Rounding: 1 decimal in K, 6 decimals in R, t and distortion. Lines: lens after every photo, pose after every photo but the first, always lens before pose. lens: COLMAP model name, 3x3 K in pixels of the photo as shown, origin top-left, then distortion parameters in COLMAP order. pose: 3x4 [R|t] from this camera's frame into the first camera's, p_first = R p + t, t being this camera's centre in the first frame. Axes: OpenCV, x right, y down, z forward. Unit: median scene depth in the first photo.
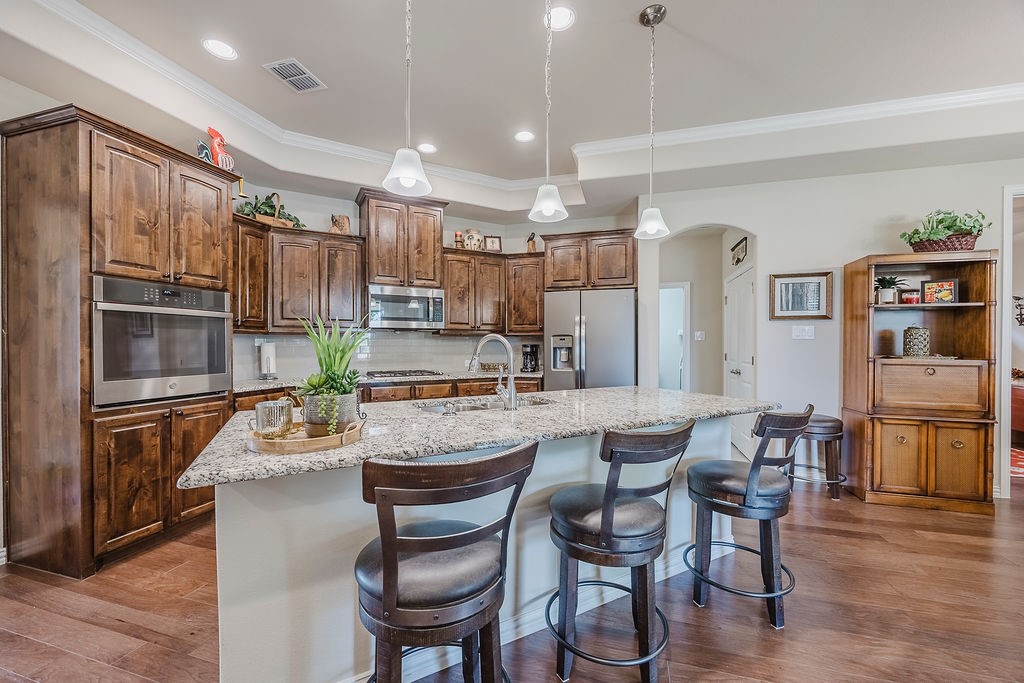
lens RADIAL K [[410.8, 0, 506.7], [0, 410.8, 347.6], [0, 0, 1]] dist [-0.003282, 0.000024]
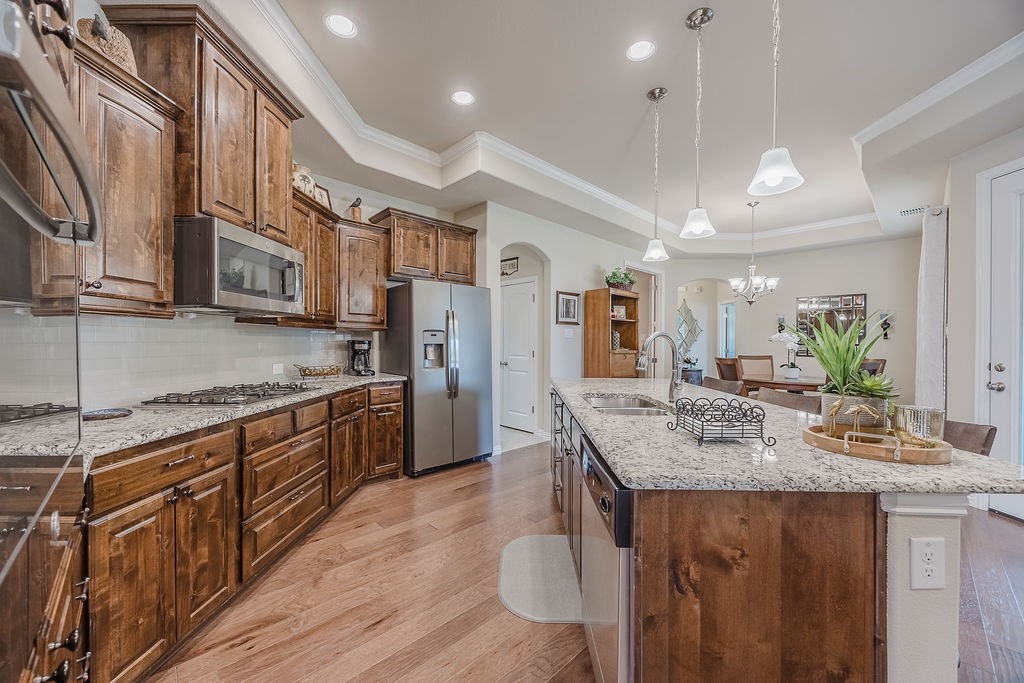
lens RADIAL K [[404.0, 0, 523.3], [0, 404.0, 346.6], [0, 0, 1]] dist [0.001528, 0.000190]
pose [[0.480225, -0.007596, 0.877113, -0.721863], [0.003089, 0.999971, 0.006968, -0.000934], [-0.877140, -0.000637, 0.480234, 0.553553]]
